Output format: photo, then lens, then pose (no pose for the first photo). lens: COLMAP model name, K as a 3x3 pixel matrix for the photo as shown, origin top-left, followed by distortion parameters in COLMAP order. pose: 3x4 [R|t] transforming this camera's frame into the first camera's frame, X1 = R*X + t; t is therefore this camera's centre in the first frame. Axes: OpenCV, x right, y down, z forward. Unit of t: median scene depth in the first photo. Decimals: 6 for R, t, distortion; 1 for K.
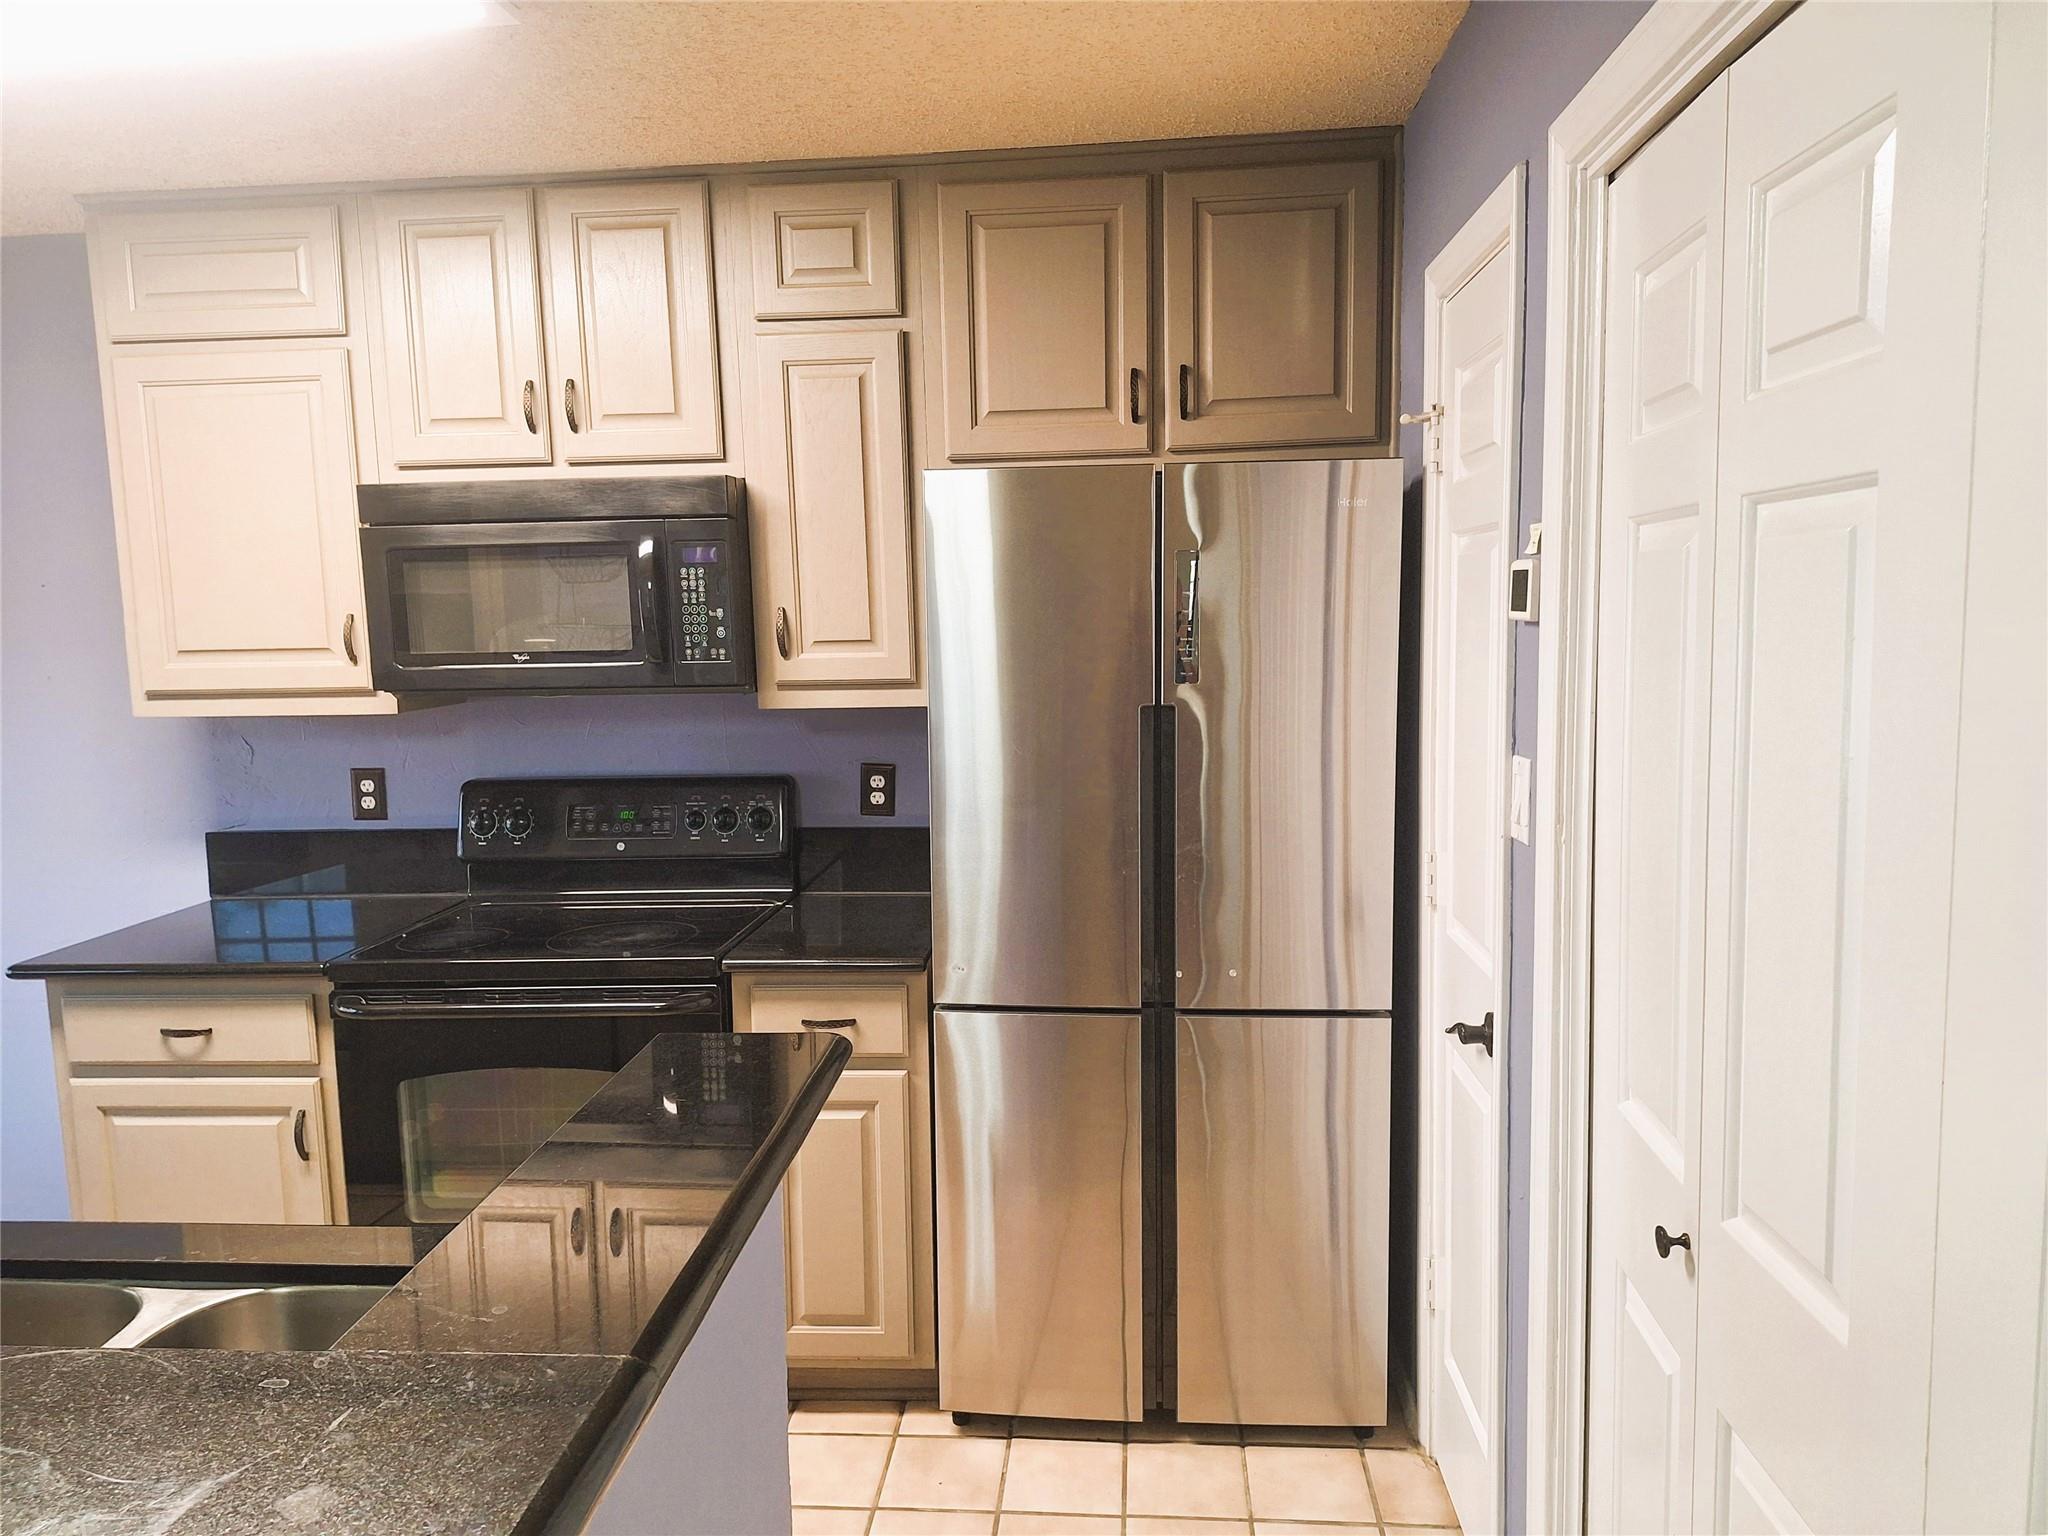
lens RADIAL K [[1416.8, 0, 1035.5], [0, 1416.8, 790.6], [0, 0, 1]] dist [0.066592, -0.066831]
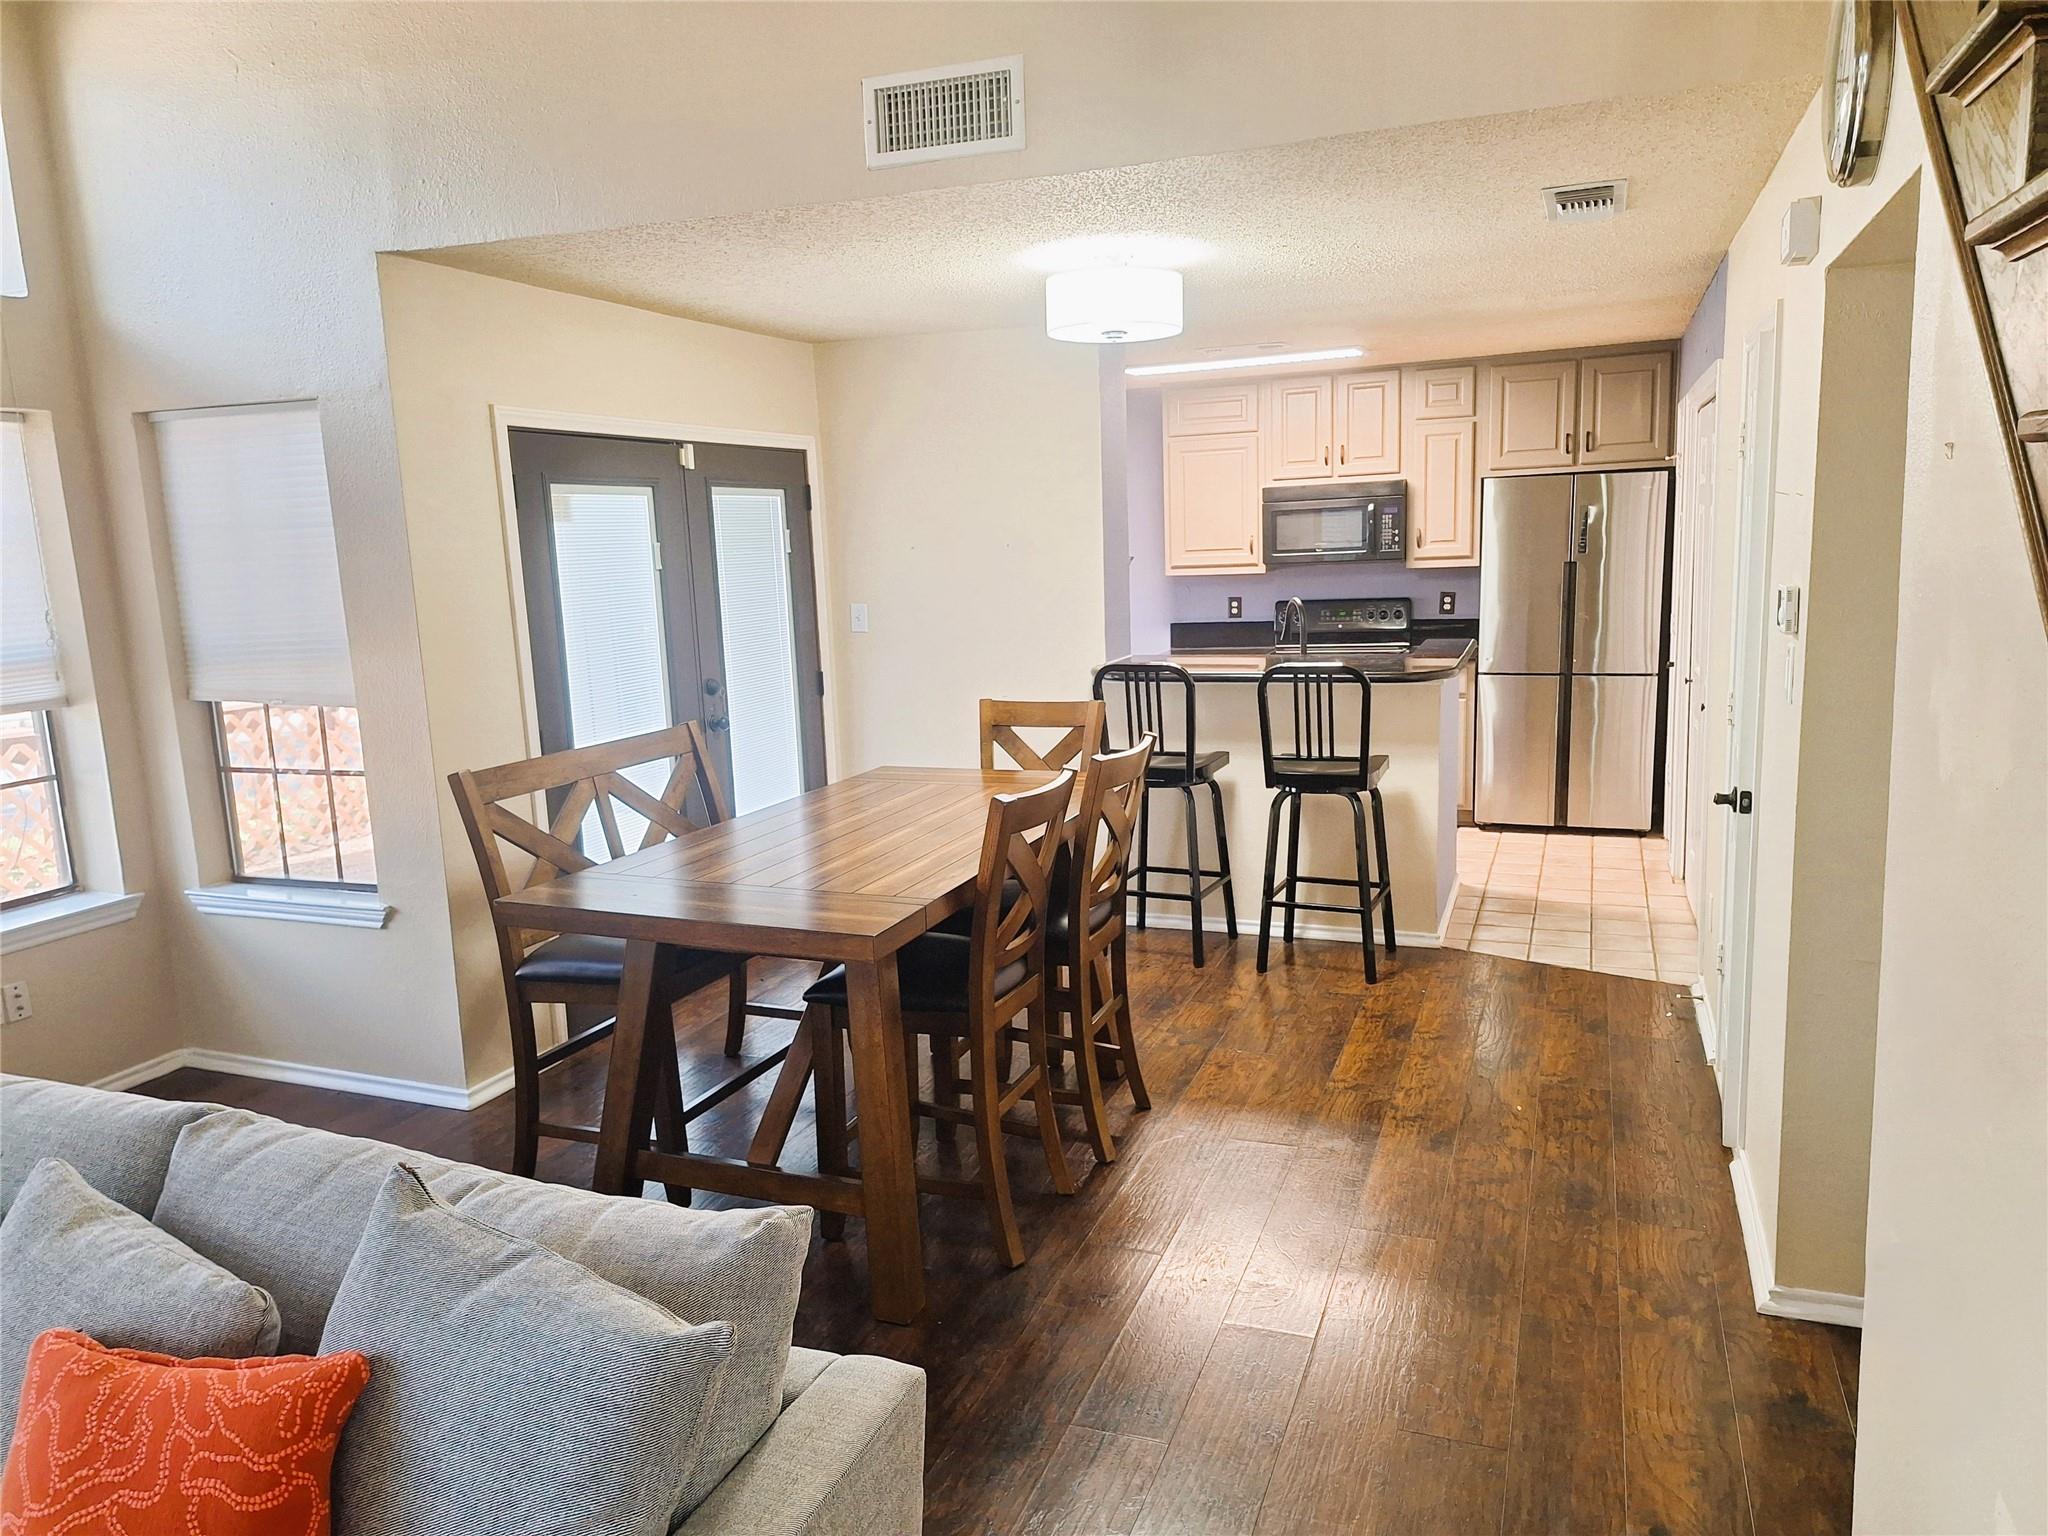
lens RADIAL K [[1416.8, 0, 1030.1], [0, 1416.8, 779.4], [0, 0, 1]] dist [0.066592, -0.066831]
pose [[0.954571, 0.033487, -0.296095, -0.070394], [-0.016228, 0.998033, 0.060558, 0.186587], [0.297540, -0.053002, 0.953237, -1.762737]]
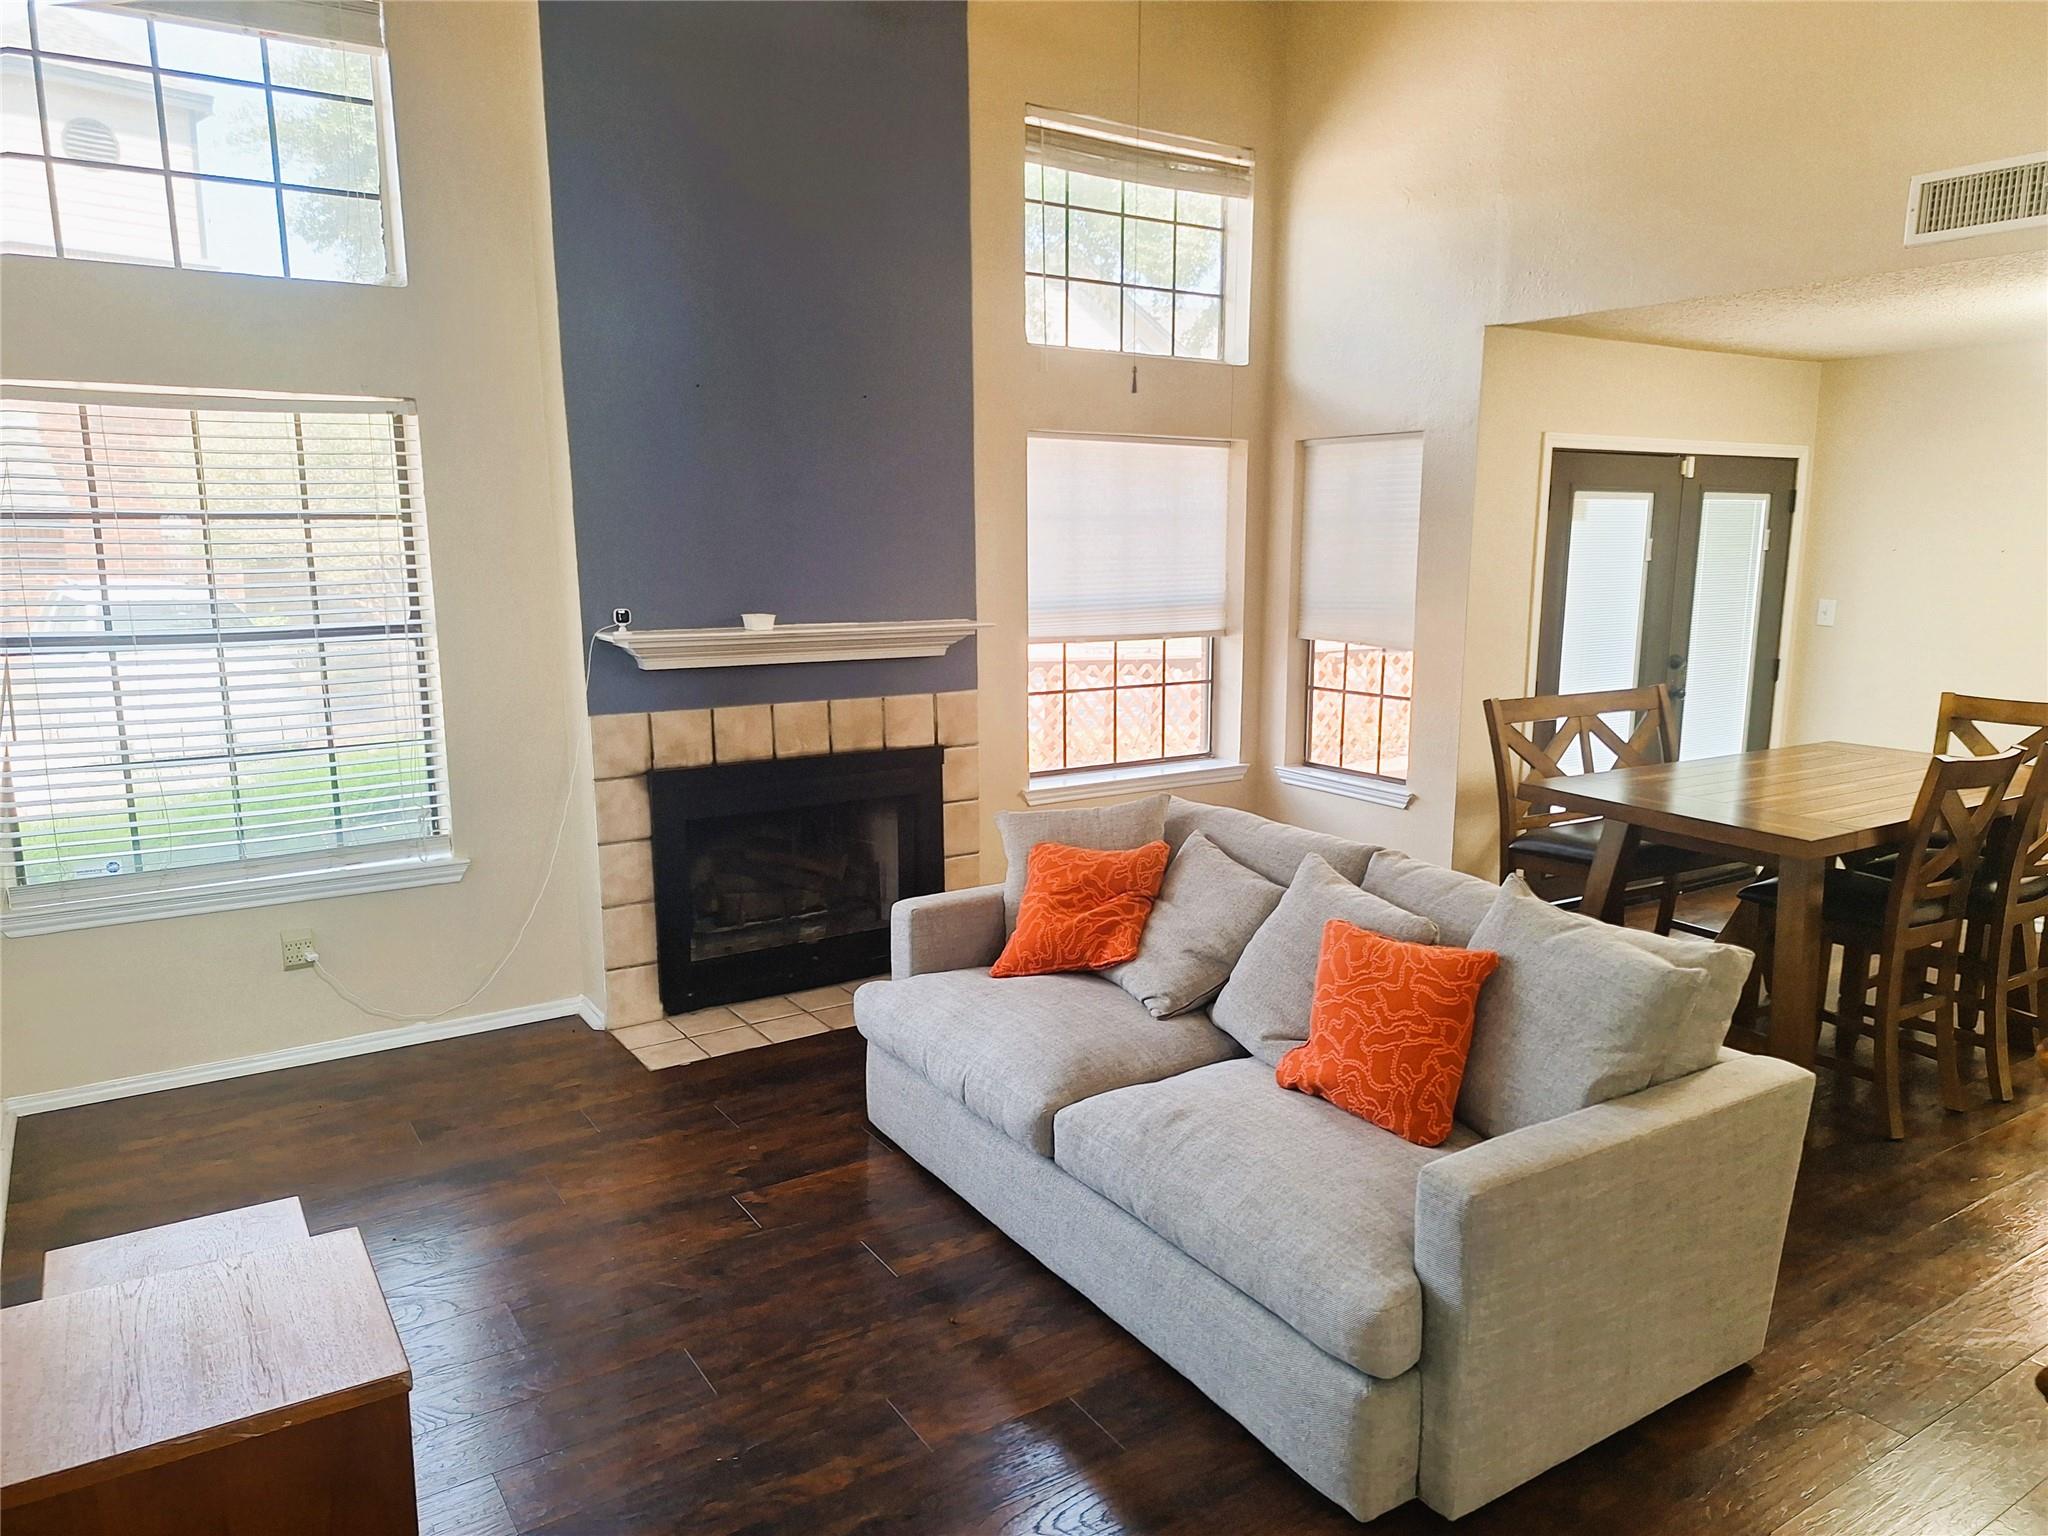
lens RADIAL K [[1416.8, 0, 1028.7], [0, 1416.8, 795.5], [0, 0, 1]] dist [0.066592, -0.066831]
pose [[0.606286, 0.160278, -0.778928, 0.114658], [-0.109926, 0.986967, 0.117524, 0.234820], [0.787613, 0.014372, 0.616003, -2.218104]]
